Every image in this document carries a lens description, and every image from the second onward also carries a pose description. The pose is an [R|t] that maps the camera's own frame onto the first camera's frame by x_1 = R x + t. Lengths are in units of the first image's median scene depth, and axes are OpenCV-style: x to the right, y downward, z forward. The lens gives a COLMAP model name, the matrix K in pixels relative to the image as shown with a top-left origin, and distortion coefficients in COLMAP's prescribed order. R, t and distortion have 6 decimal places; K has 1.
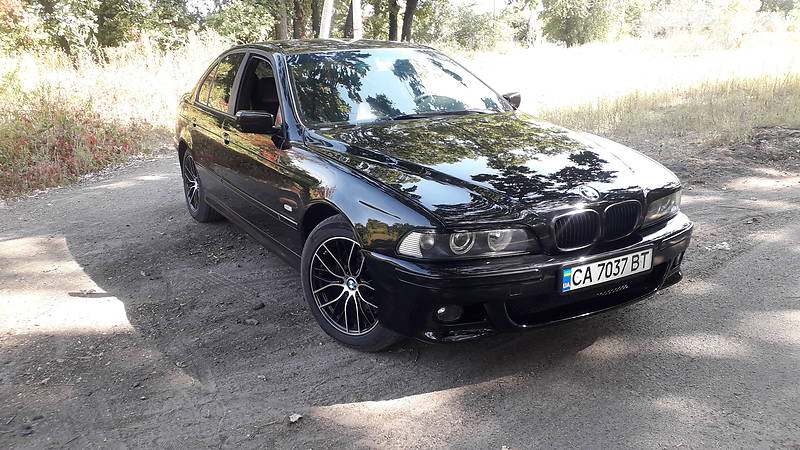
lens RADIAL K [[638.6, 0, 377.8], [0, 638.6, 224.5], [0, 0, 1]] dist [0.073631, -0.103597]
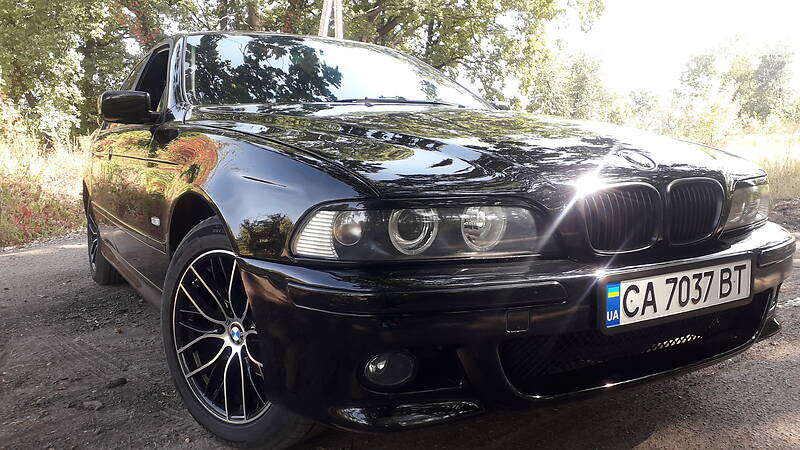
lens RADIAL K [[654.3, 0, 376.7], [0, 654.3, 222.8], [0, 0, 1]] dist [-0.013615, 0.000396]
pose [[0.999874, 0.003839, 0.015396, 0.086179], [-0.001302, 0.986869, -0.161517, 0.099300], [-0.015814, 0.161477, 0.986750, 0.433688]]
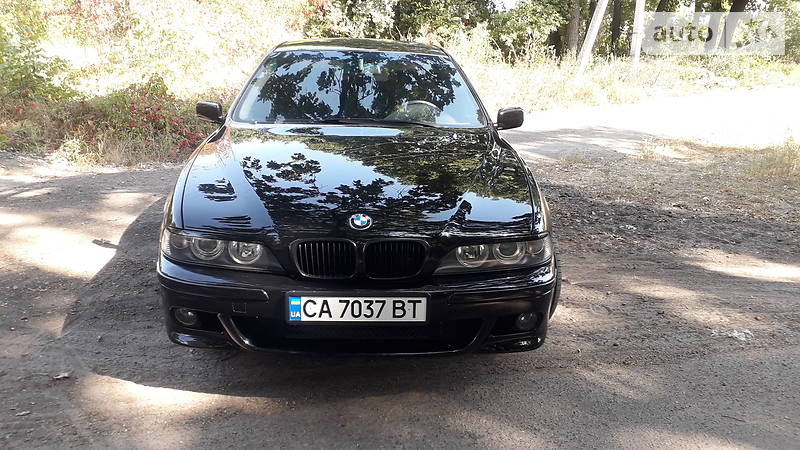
lens RADIAL K [[638.6, 0, 377.8], [0, 638.6, 224.5], [0, 0, 1]] dist [0.073631, -0.103597]
pose [[0.893520, 0.166883, -0.416859, 0.710782], [-0.166331, 0.985340, 0.037944, -0.080754], [0.417080, 0.035433, 0.908179, 0.198978]]
